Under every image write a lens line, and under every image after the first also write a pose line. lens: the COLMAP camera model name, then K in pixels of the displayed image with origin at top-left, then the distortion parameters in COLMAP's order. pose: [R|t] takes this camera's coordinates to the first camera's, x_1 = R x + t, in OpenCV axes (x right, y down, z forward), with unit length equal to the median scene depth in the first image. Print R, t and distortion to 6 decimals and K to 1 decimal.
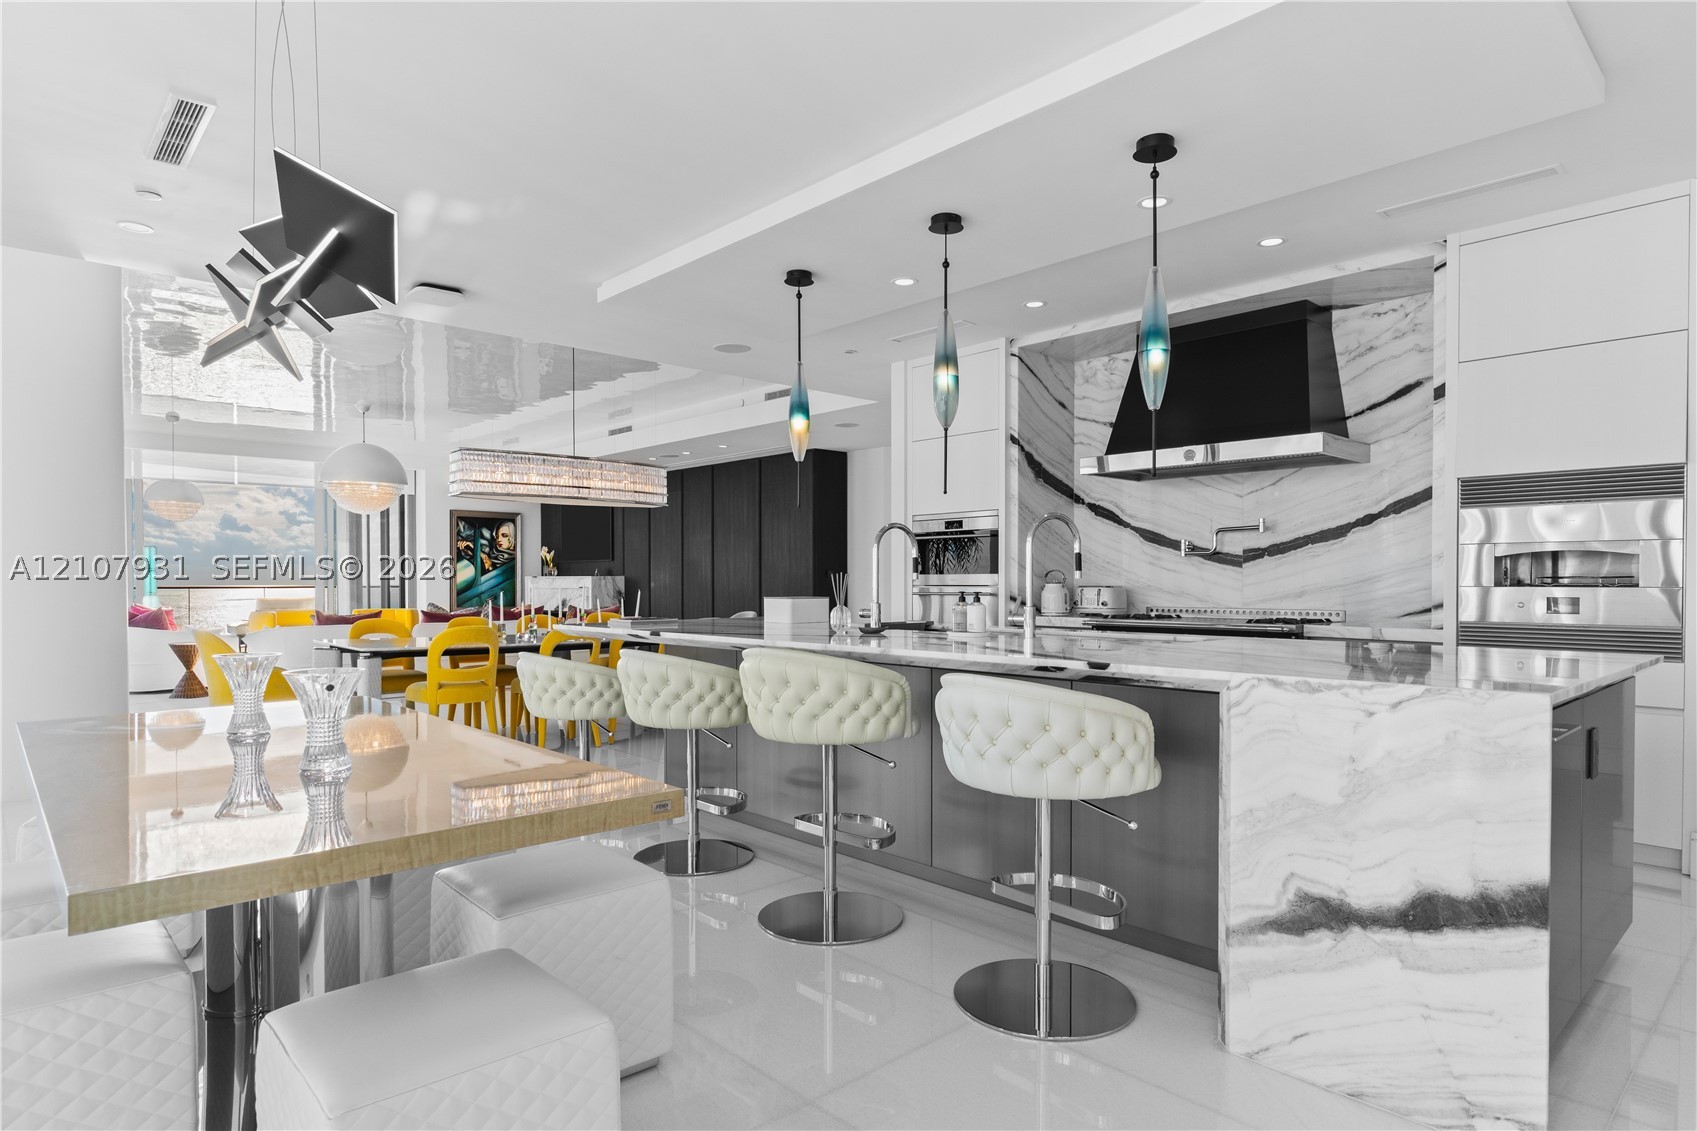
lens RADIAL K [[941.1, 0, 875.7], [0, 941.1, 598.4], [0, 0, 1]] dist [-0.013840, 0.000010]
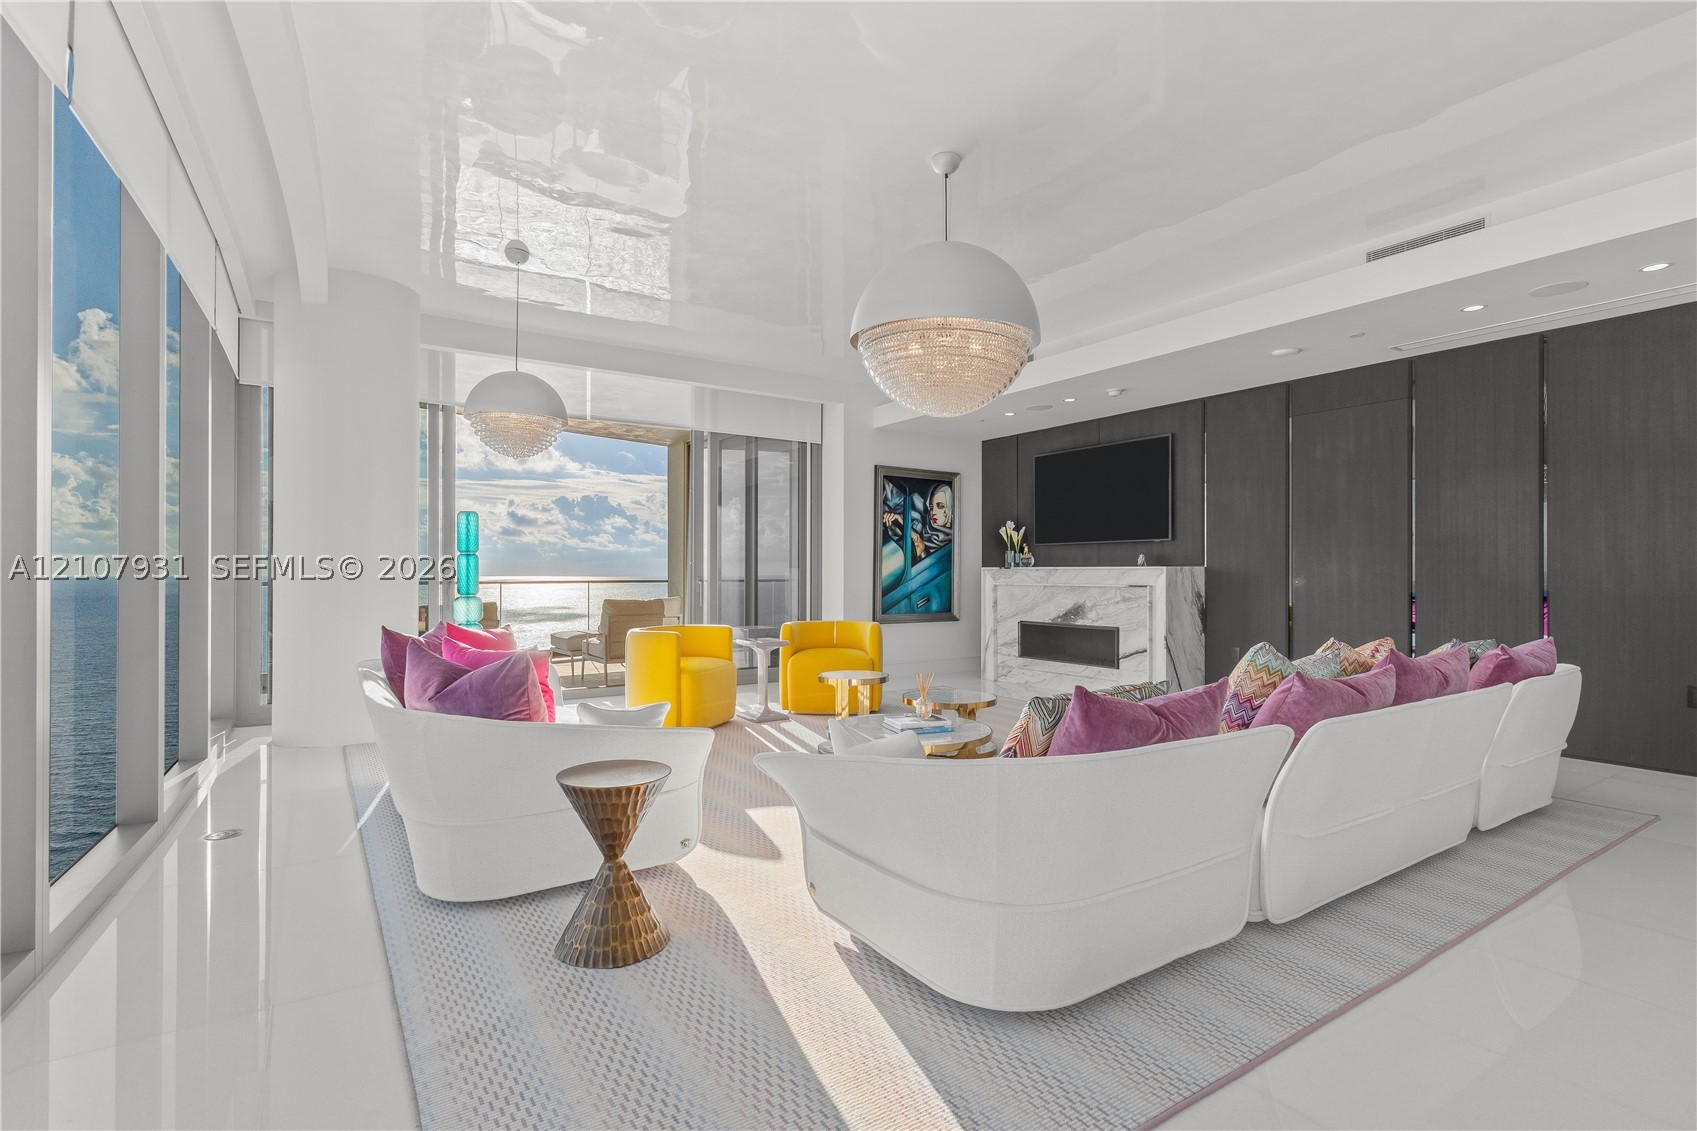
lens RADIAL K [[818.3, 0, 854.7], [0, 818.3, 574.3], [0, 0, 1]] dist [0.003031, -0.000707]
pose [[0.981030, 0.001898, -0.193845, -0.350665], [-0.004869, 0.999878, -0.014849, -0.009808], [0.193793, 0.015511, 0.980920, 0.432511]]
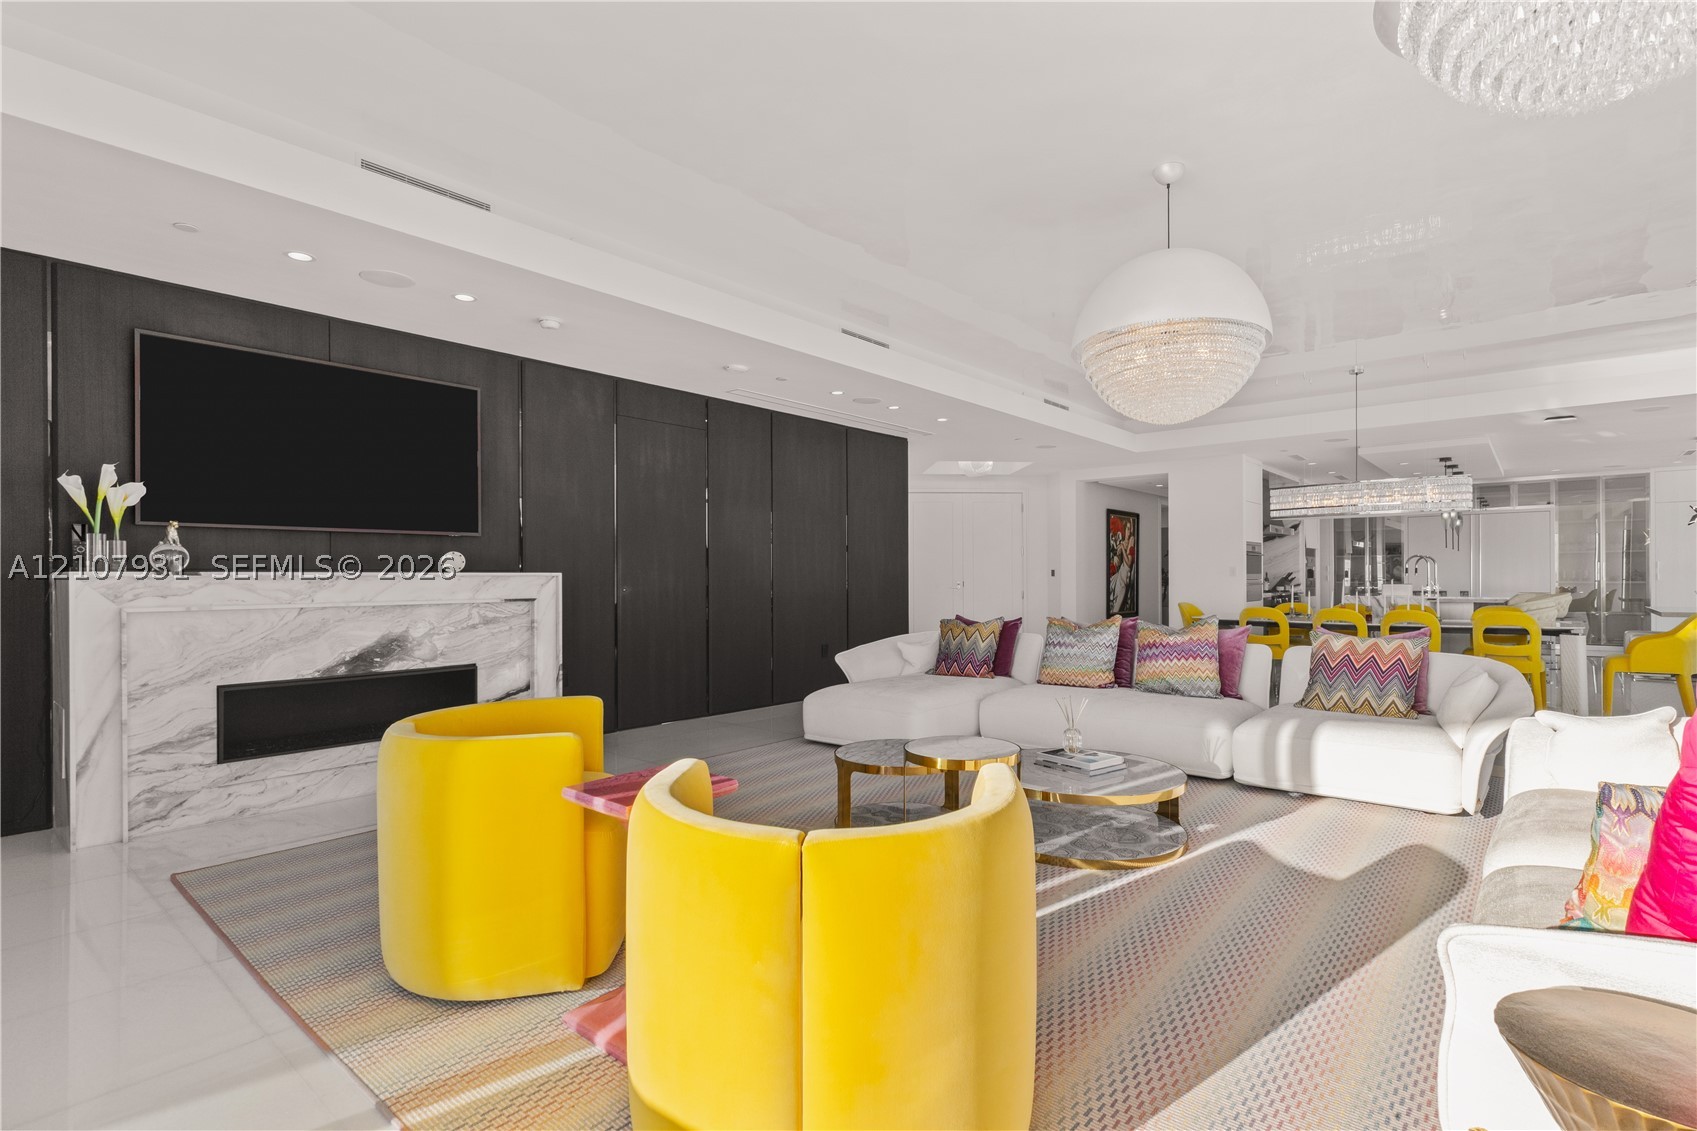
lens RADIAL K [[818.3, 0, 838.8], [0, 818.3, 571.3], [0, 0, 1]] dist [0.003031, -0.000707]
pose [[-0.076633, 0.009053, 0.997018, -0.615663], [0.021955, 0.999732, -0.007390, -0.016994], [-0.996818, 0.021324, -0.076811, 0.809799]]
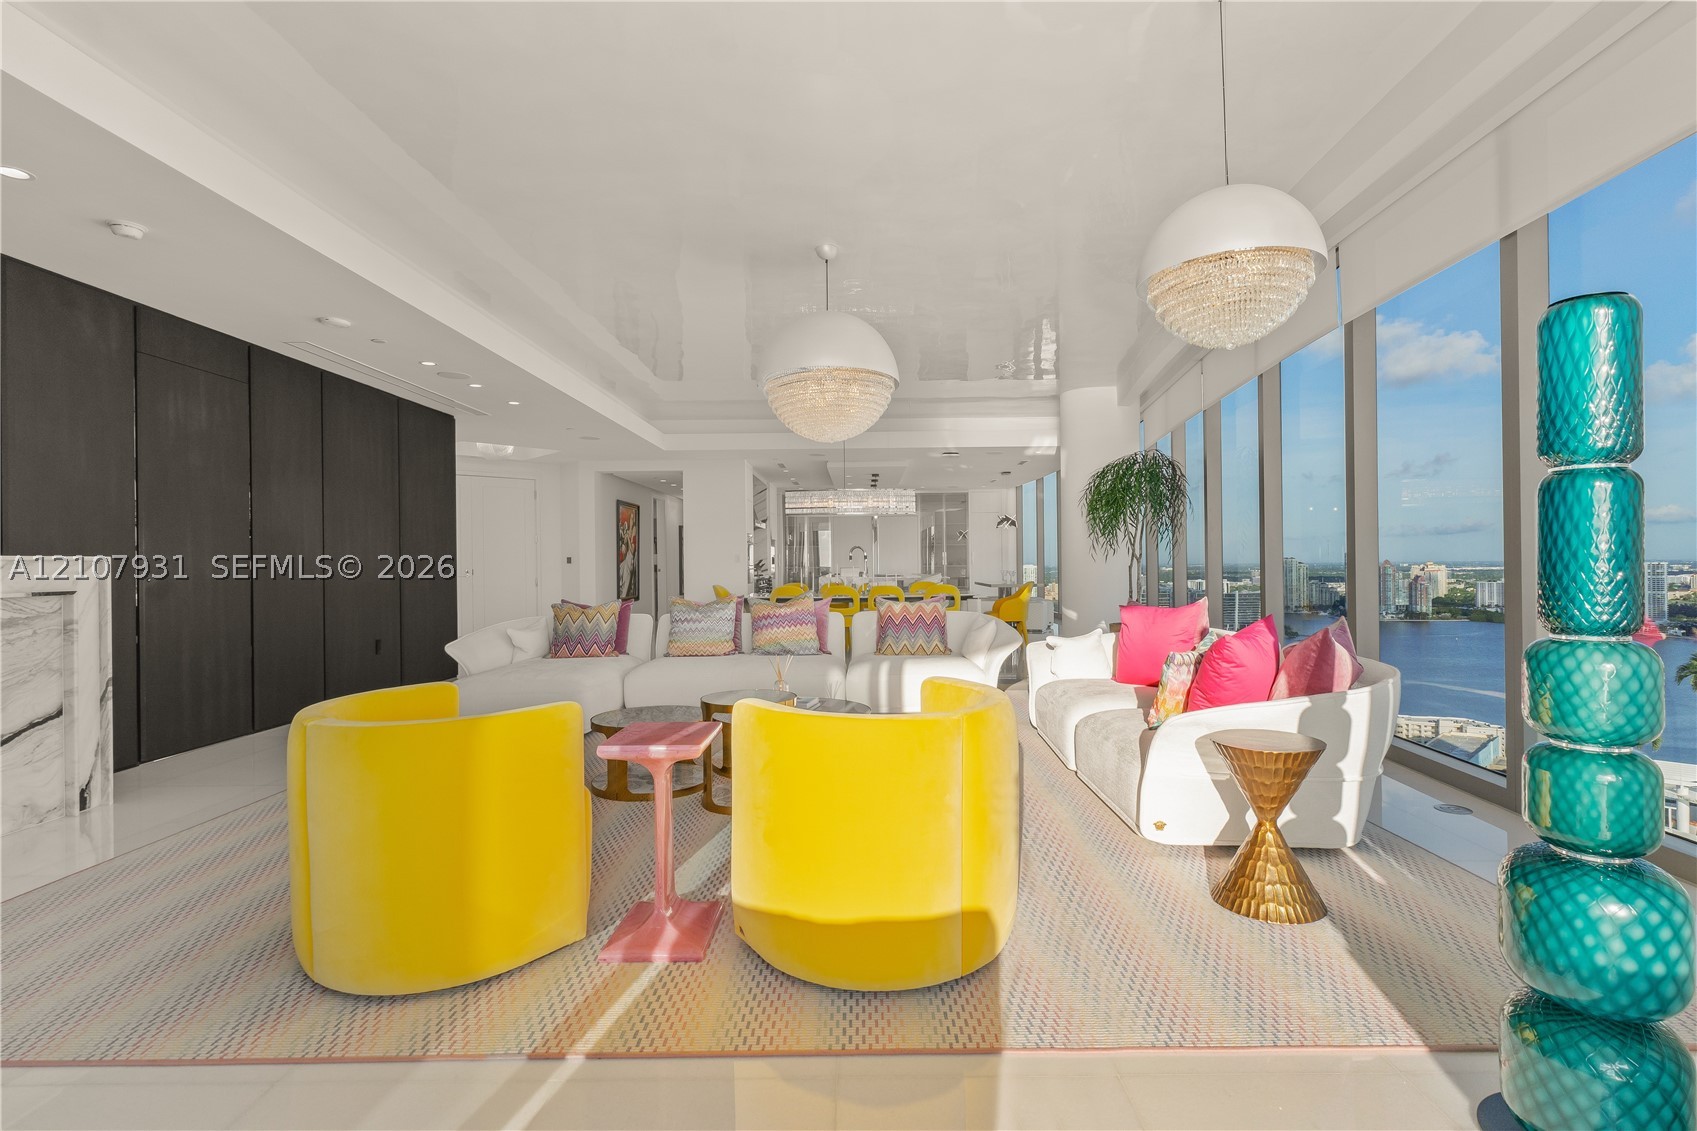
lens RADIAL K [[818.3, 0, 859.8], [0, 818.3, 557.0], [0, 0, 1]] dist [0.003031, -0.000707]
pose [[-0.702876, 0.012878, 0.711196, -0.616076], [0.023245, 0.999718, 0.004870, -0.017090], [-0.710933, 0.019955, -0.702977, 0.911225]]
